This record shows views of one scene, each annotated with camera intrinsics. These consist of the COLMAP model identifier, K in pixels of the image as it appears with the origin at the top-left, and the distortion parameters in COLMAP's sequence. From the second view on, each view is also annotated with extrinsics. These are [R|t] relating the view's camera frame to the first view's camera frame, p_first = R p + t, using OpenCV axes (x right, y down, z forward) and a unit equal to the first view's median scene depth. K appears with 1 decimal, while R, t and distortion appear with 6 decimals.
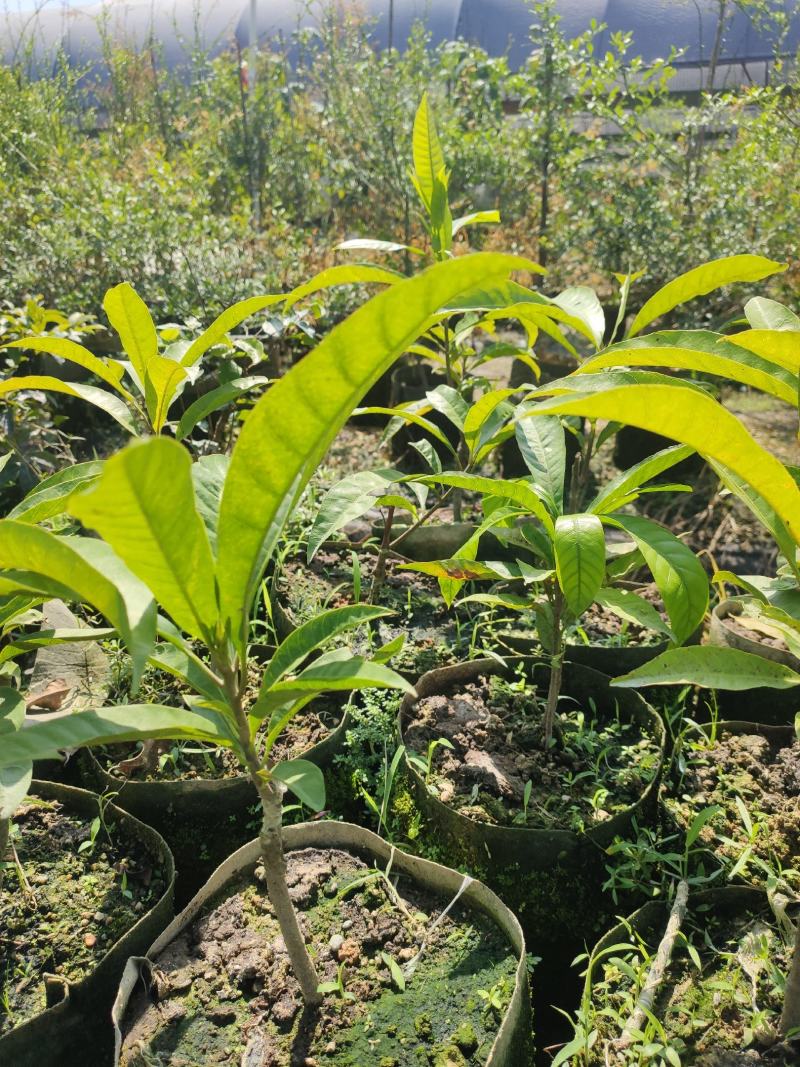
lens RADIAL K [[789.7, 0, 400.0], [0, 789.7, 533.5], [0, 0, 1]] dist [-0.016910, -0.038904]
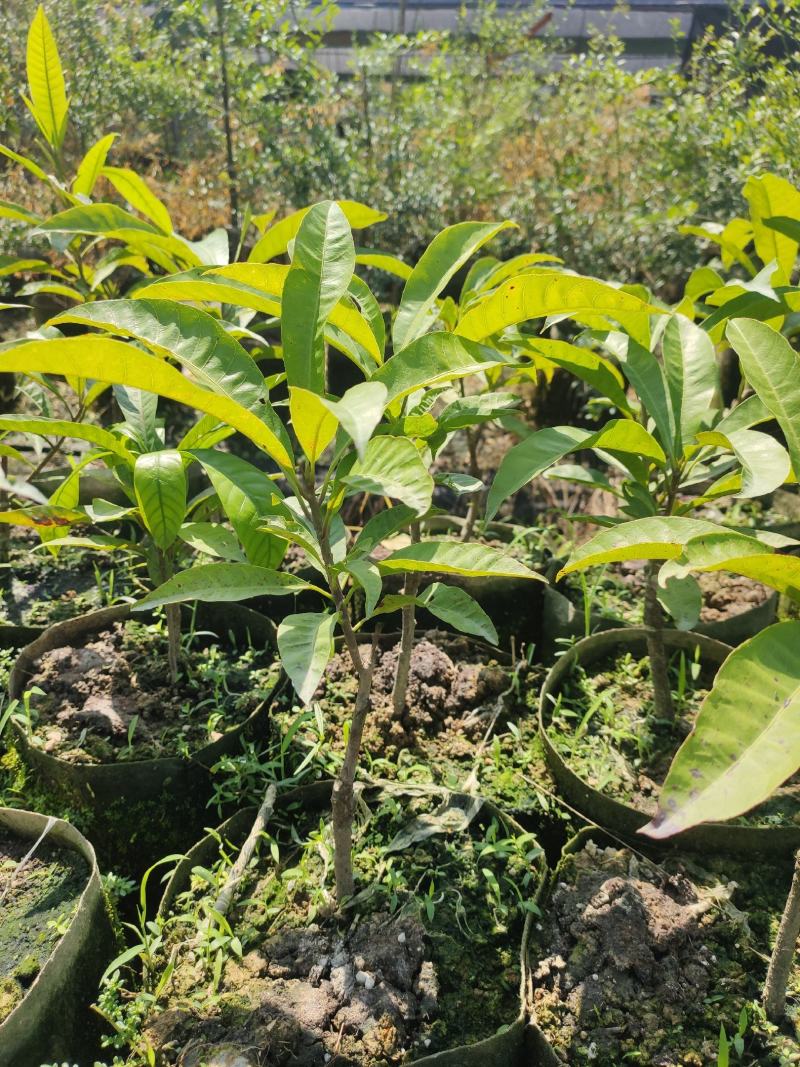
lens RADIAL K [[788.0, 0, 400.0], [0, 788.0, 533.5], [0, 0, 1]] dist [0.026012, -0.110899]
pose [[0.951580, -0.091963, 0.293322, 0.200902], [0.072478, 0.994421, 0.076646, 0.023509], [-0.298734, -0.051676, 0.952936, -0.060418]]
